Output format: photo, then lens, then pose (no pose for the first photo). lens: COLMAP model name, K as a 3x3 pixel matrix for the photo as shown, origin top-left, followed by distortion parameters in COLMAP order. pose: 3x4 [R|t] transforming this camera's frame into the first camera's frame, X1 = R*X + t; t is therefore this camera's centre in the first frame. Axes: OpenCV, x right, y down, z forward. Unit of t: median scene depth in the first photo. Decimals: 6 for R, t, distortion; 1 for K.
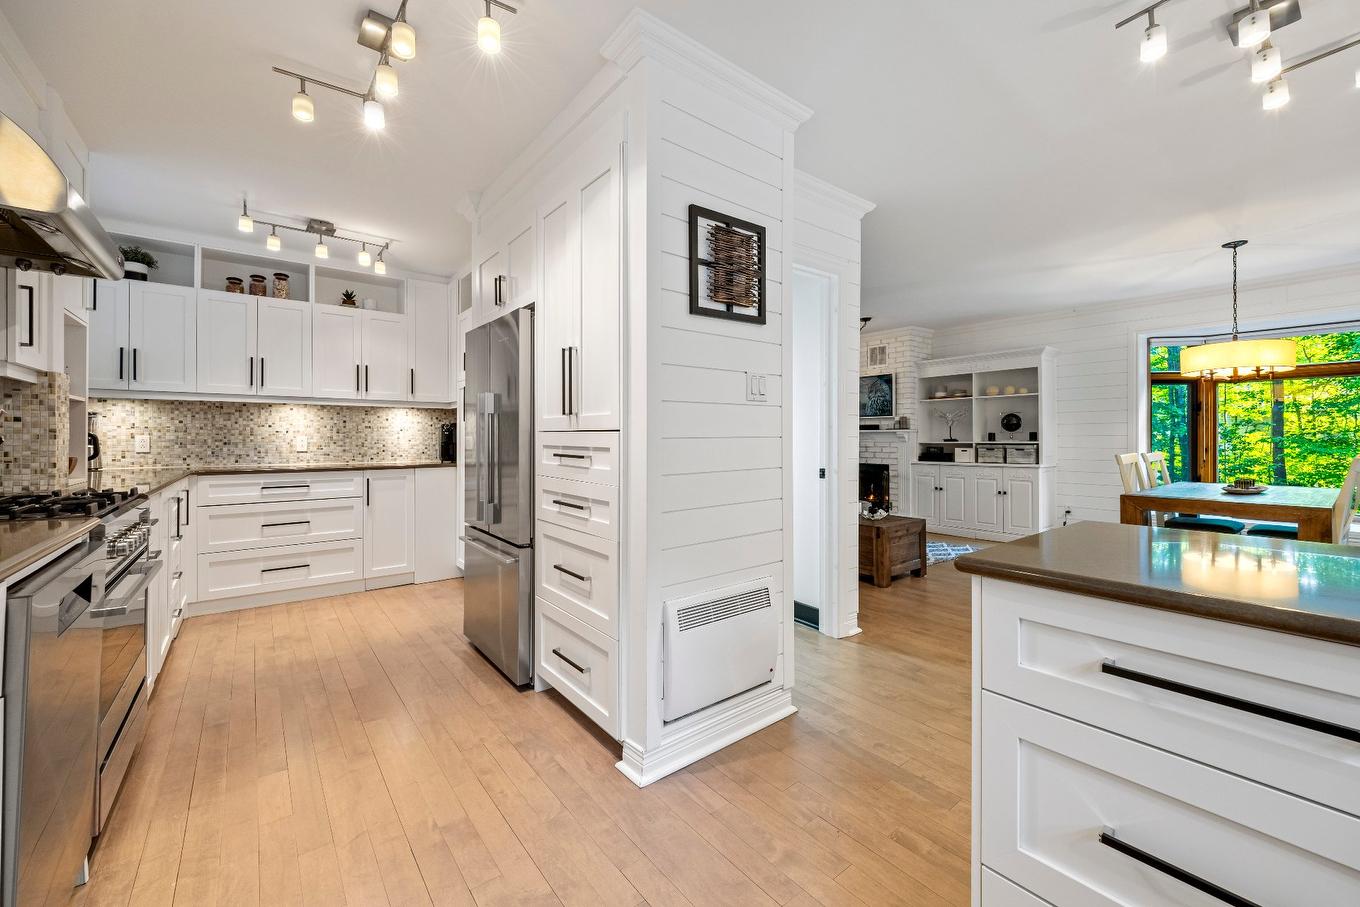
lens RADIAL K [[541.9, 0, 688.8], [0, 541.9, 435.2], [0, 0, 1]] dist [-0.002053, 0.000441]
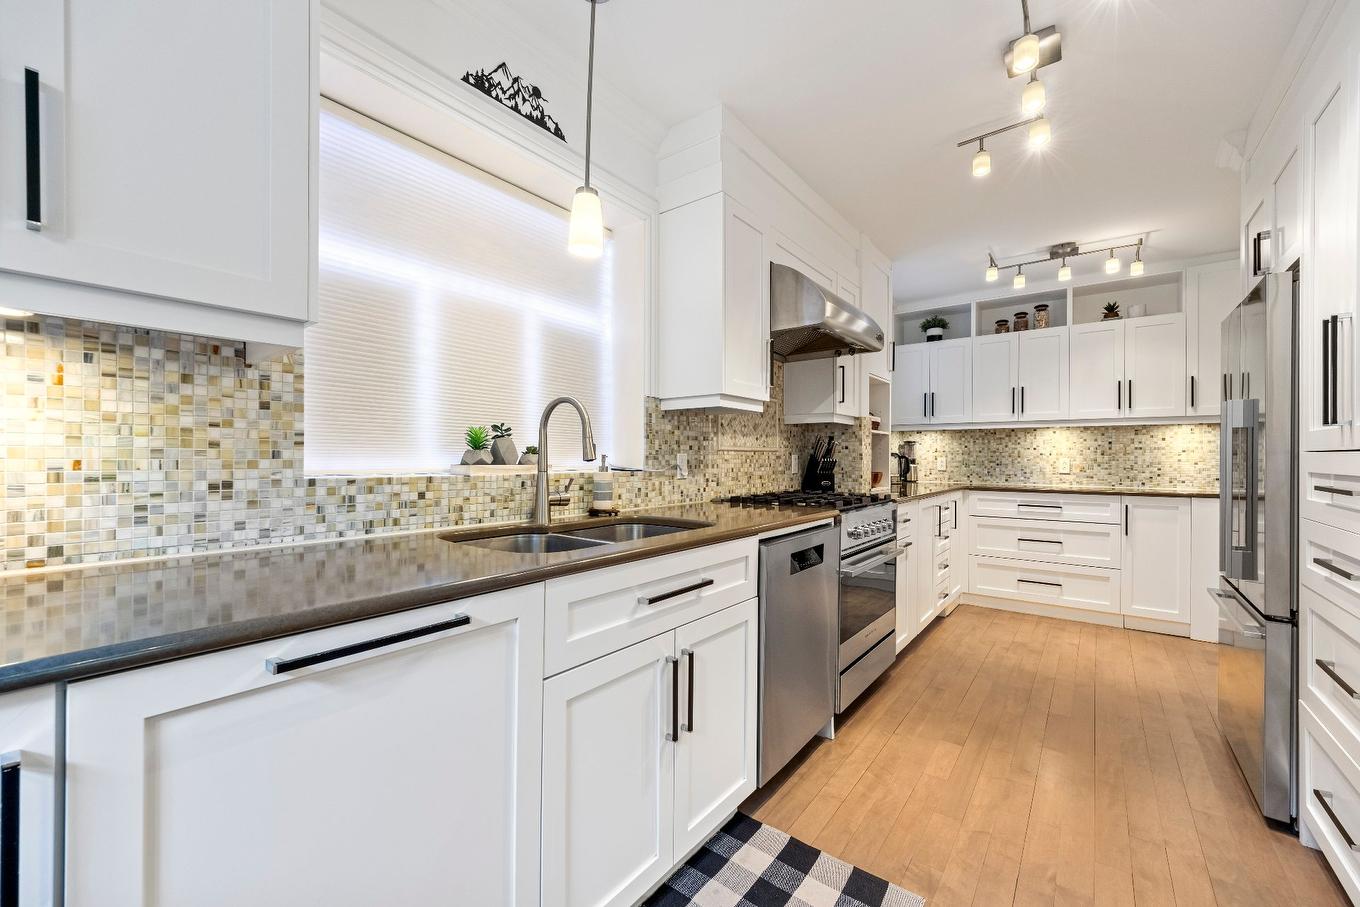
lens RADIAL K [[541.9, 0, 685.8], [0, 541.9, 458.9], [0, 0, 1]] dist [-0.002053, 0.000441]
pose [[0.248256, 0.002749, -0.968691, 0.104404], [0.000495, 0.999995, 0.002965, -0.000379], [0.968694, -0.001216, 0.248253, 0.062617]]
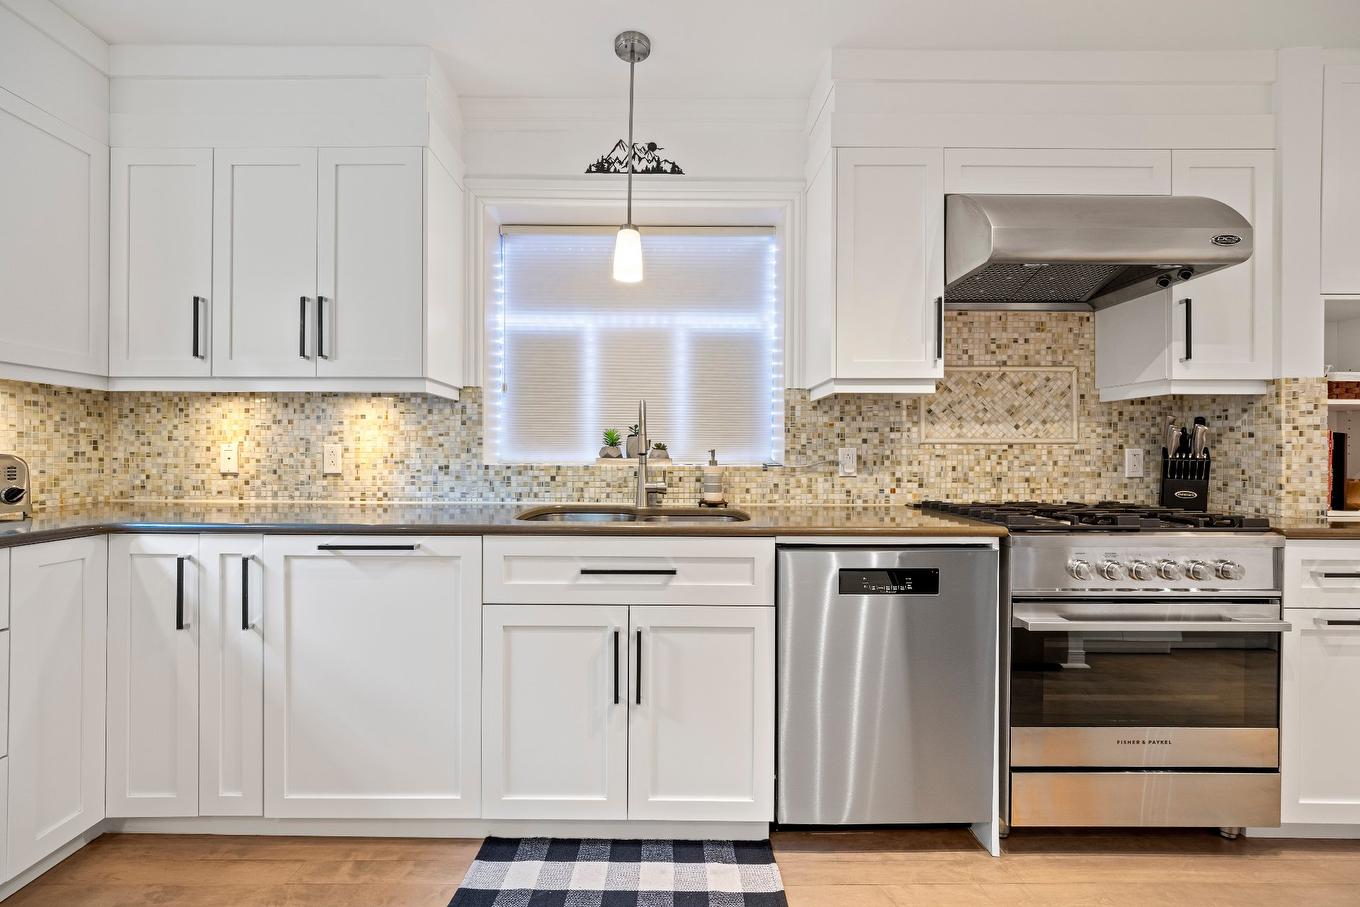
lens RADIAL K [[541.9, 0, 661.9], [0, 541.9, 455.9], [0, 0, 1]] dist [-0.002053, 0.000441]
pose [[-0.616223, 0.000320, -0.787571, 0.057217], [0.000230, 1.000000, 0.000227, 0.002991], [0.787571, -0.000041, -0.616223, 0.377658]]
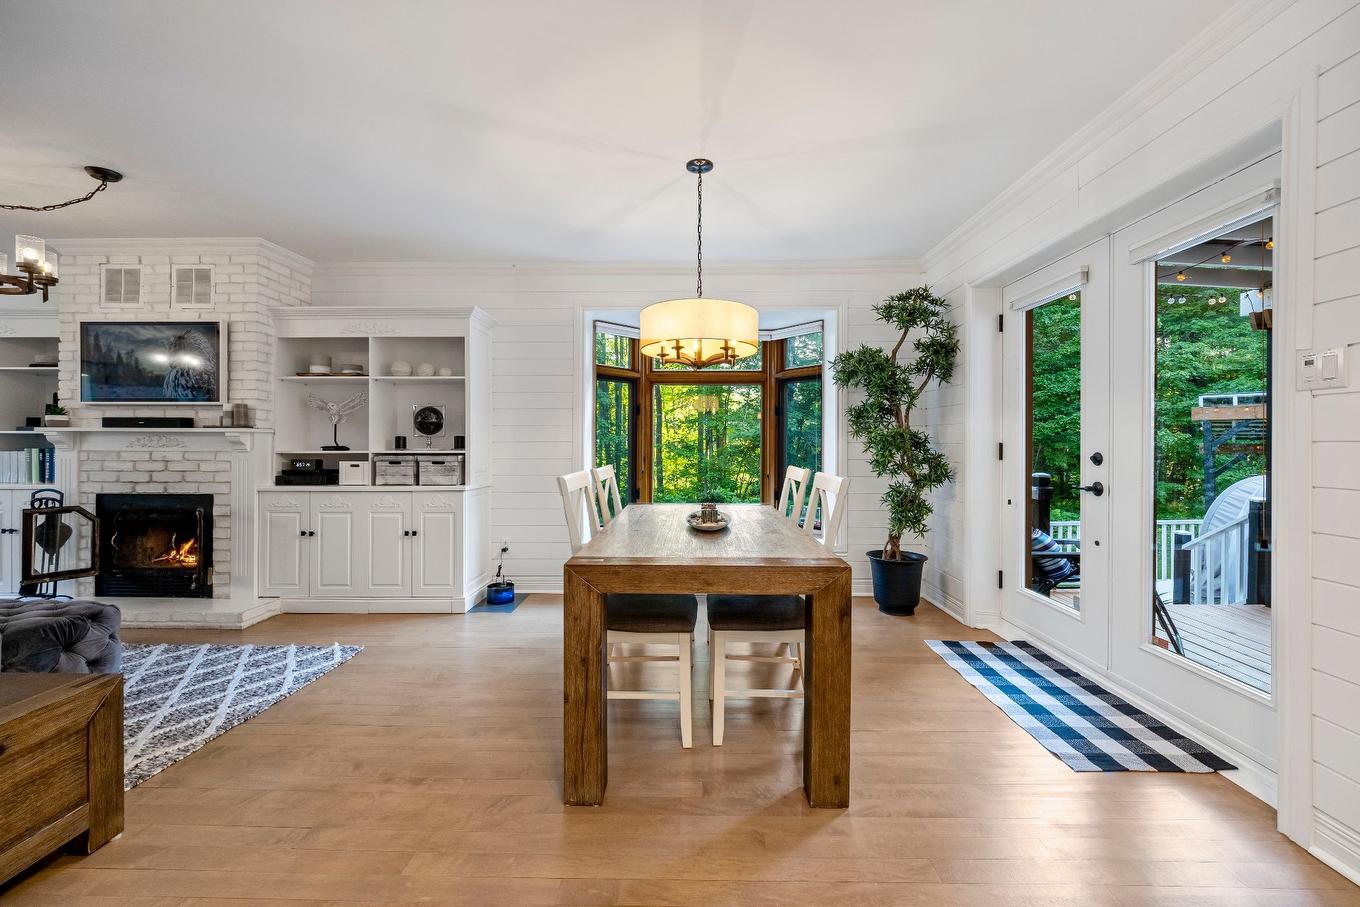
lens RADIAL K [[541.9, 0, 686.4], [0, 541.9, 443.5], [0, 0, 1]] dist [-0.002053, 0.000441]
pose [[0.626699, 0.006761, 0.779232, 0.418325], [-0.010362, 0.999946, -0.000342, 0.000708], [-0.779193, -0.007860, 0.626735, 0.524656]]
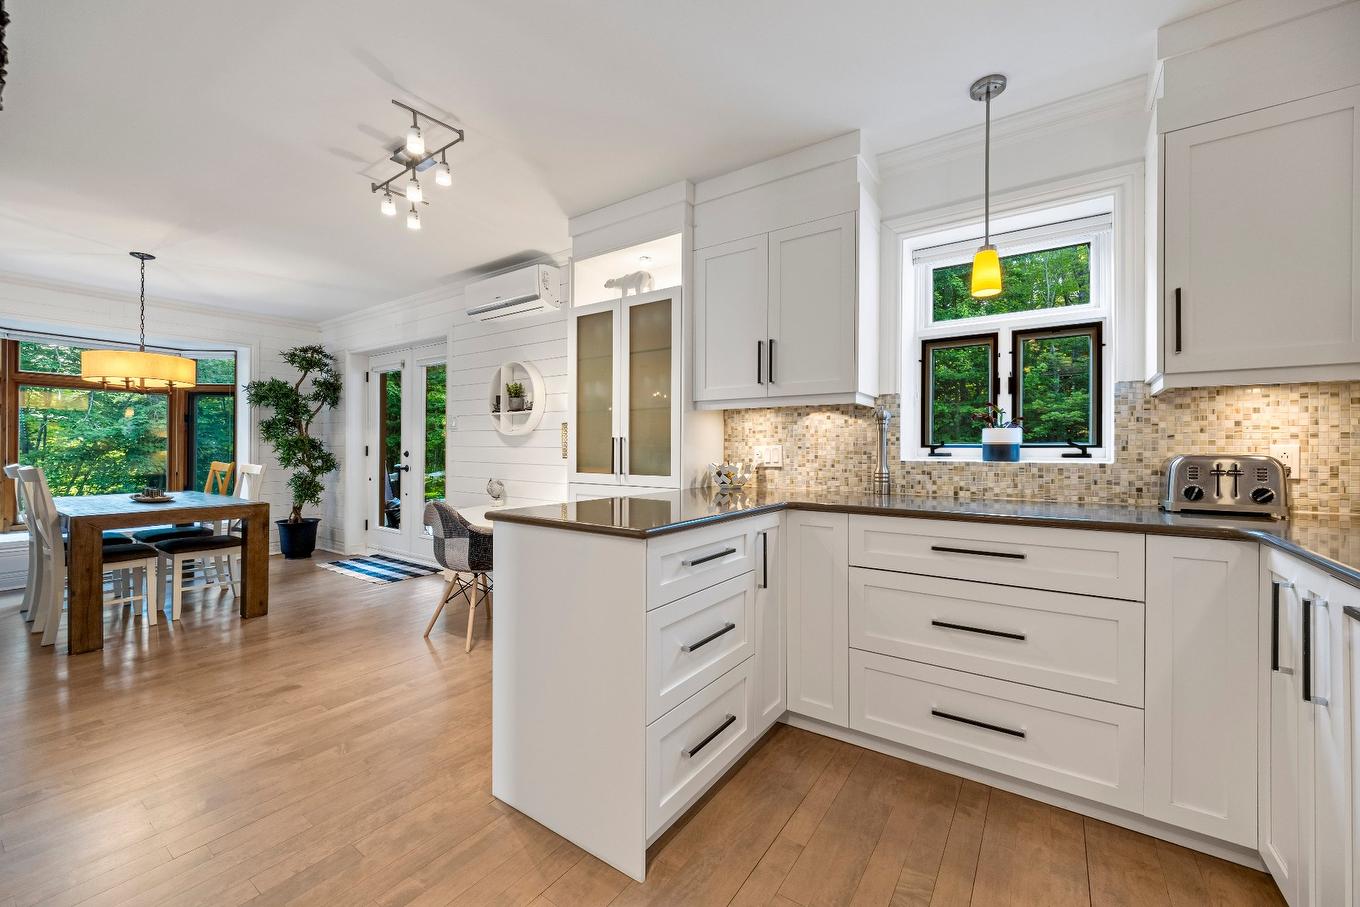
lens RADIAL K [[541.9, 0, 675.3], [0, 541.9, 447.8], [0, 0, 1]] dist [-0.002053, 0.000441]
pose [[-0.283333, 0.005196, 0.959008, -0.213681], [-0.008823, 0.999929, -0.008025, 0.002952], [-0.958981, -0.010735, -0.283267, 0.301655]]
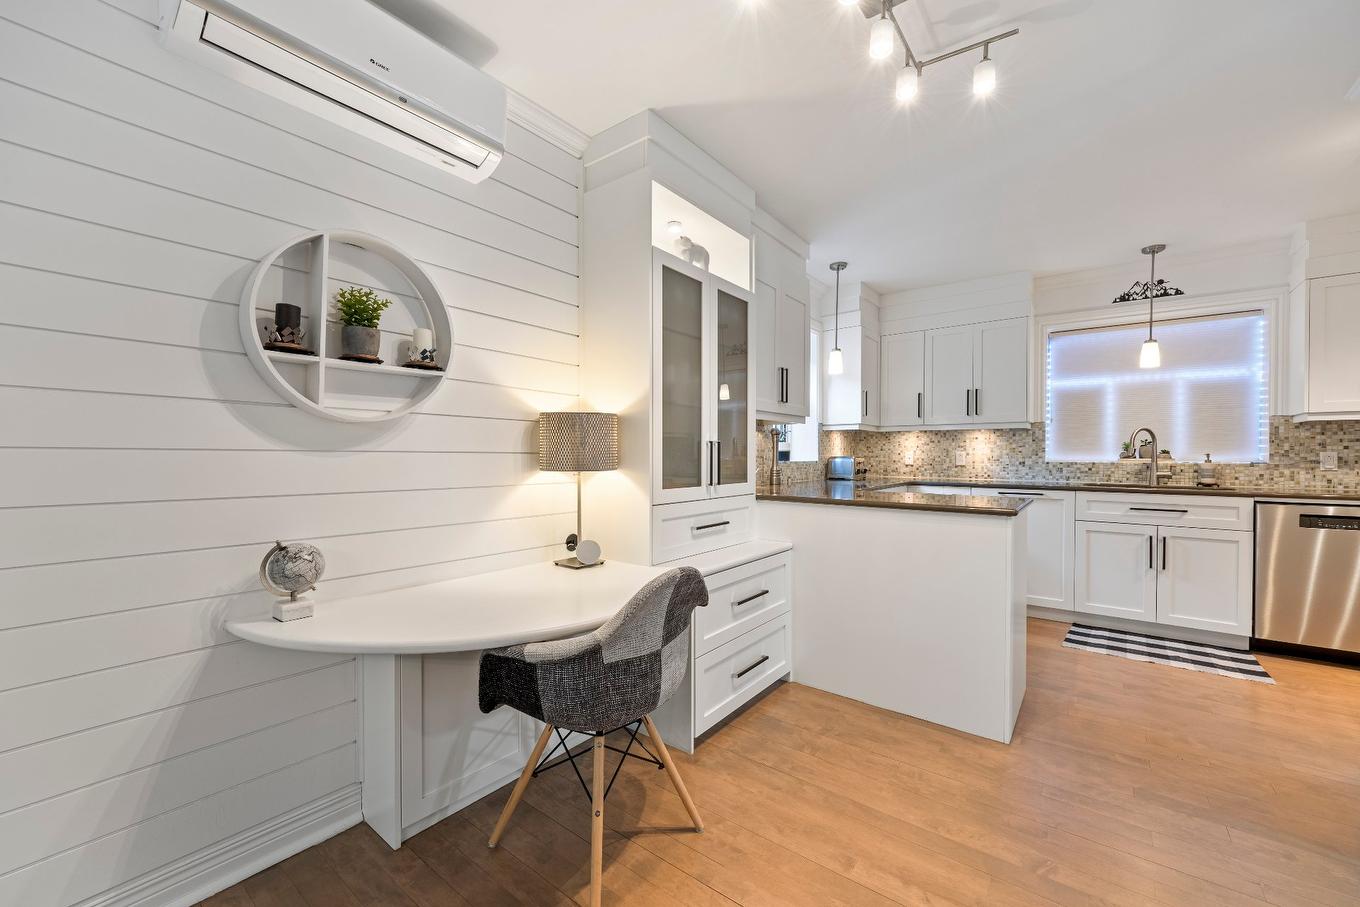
lens RADIAL K [[541.9, 0, 677.1], [0, 541.9, 458.7], [0, 0, 1]] dist [-0.002053, 0.000441]
pose [[-0.969512, 0.002192, -0.245034, 0.662407], [0.001041, 0.999988, 0.004828, 0.000334], [0.245042, 0.004426, -0.969502, 0.732921]]
